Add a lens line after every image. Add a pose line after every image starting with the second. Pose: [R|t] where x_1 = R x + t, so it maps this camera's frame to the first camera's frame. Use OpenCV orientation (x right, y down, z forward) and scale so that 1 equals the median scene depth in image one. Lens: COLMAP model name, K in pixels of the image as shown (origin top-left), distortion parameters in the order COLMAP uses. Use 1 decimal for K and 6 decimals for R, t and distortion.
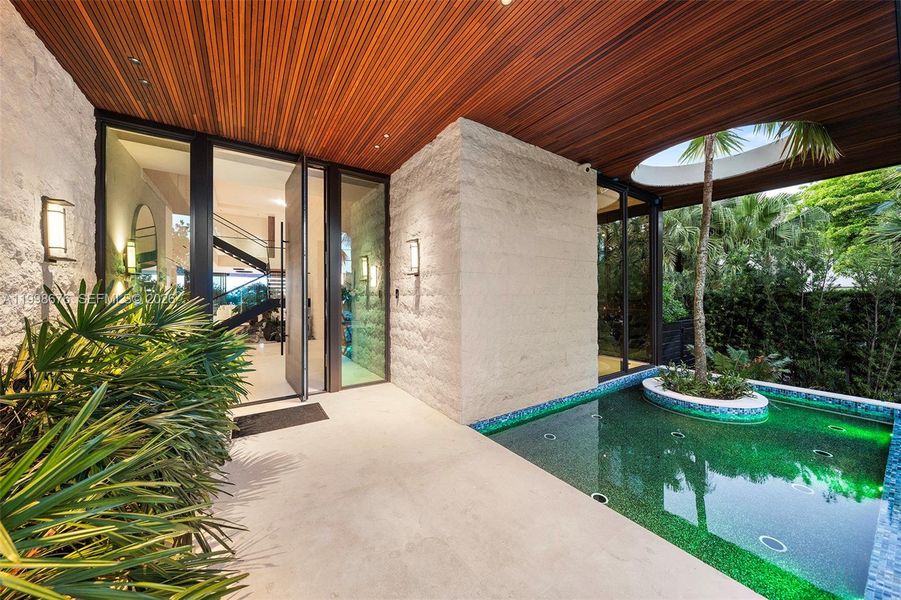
lens RADIAL K [[314.8, 0, 447.8], [0, 314.8, 298.4], [0, 0, 1]] dist [-0.000047, -0.000001]
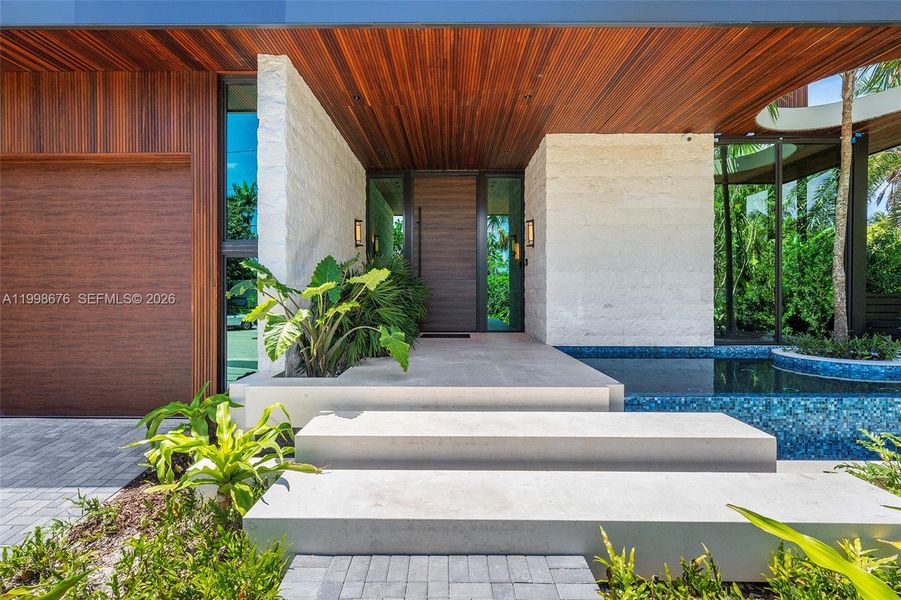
lens RADIAL K [[431.1, 0, 449.4], [0, 431.1, 301.2], [0, 0, 1]] dist [-0.005693, -0.000544]
pose [[0.834142, 0.008673, -0.551482, 0.650956], [-0.002963, 0.999932, 0.011245, 0.149027], [0.551542, -0.007746, 0.834111, -0.773164]]
